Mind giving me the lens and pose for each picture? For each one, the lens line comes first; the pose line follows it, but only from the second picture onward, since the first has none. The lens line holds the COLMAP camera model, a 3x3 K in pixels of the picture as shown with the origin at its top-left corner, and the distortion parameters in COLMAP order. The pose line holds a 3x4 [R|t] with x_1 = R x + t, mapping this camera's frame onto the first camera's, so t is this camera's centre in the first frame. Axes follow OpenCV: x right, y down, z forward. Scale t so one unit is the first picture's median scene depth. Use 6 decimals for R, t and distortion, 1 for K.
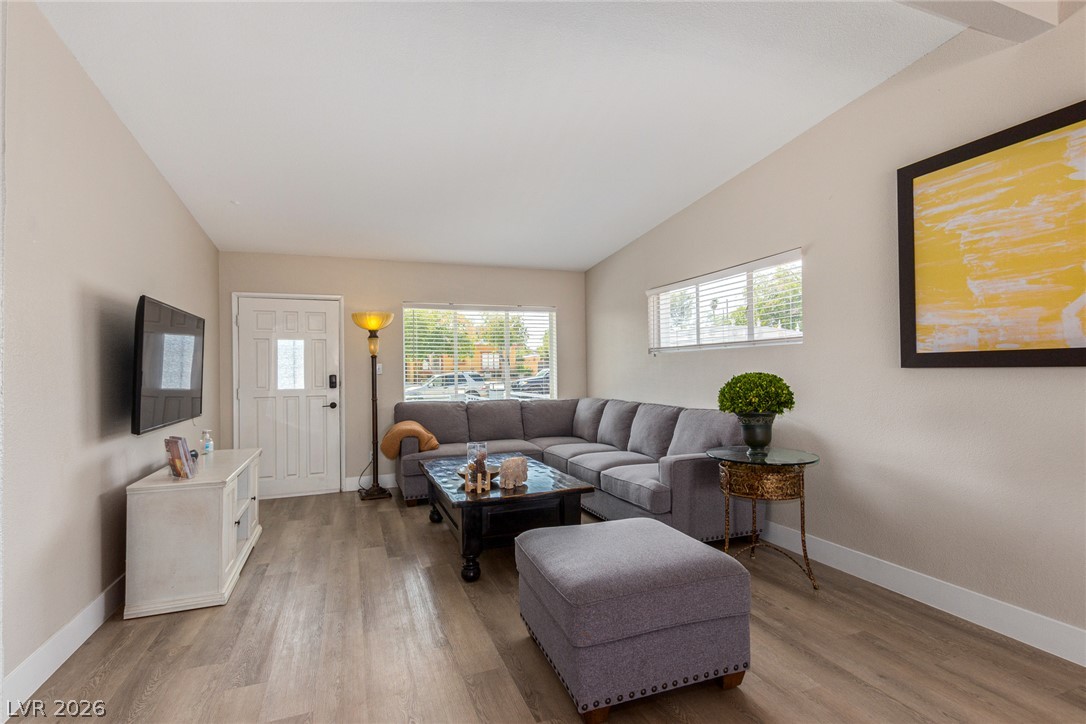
lens RADIAL K [[504.6, 0, 535.5], [0, 504.6, 362.6], [0, 0, 1]] dist [0.004004, -0.002596]
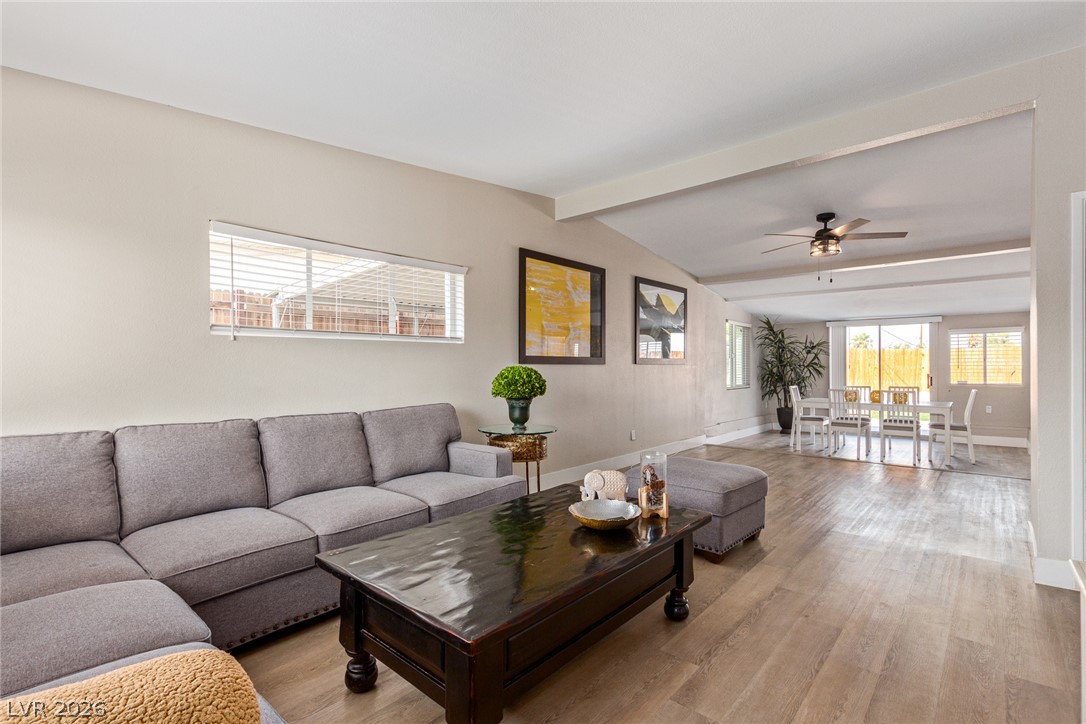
lens RADIAL K [[504.6, 0, 541.7], [0, 504.6, 363.8], [0, 0, 1]] dist [0.004004, -0.002596]
pose [[-0.465534, 0.015353, 0.884897, -0.441528], [-0.006219, 0.999768, -0.020618, 0.024731], [-0.885008, -0.015101, -0.465331, 0.928505]]
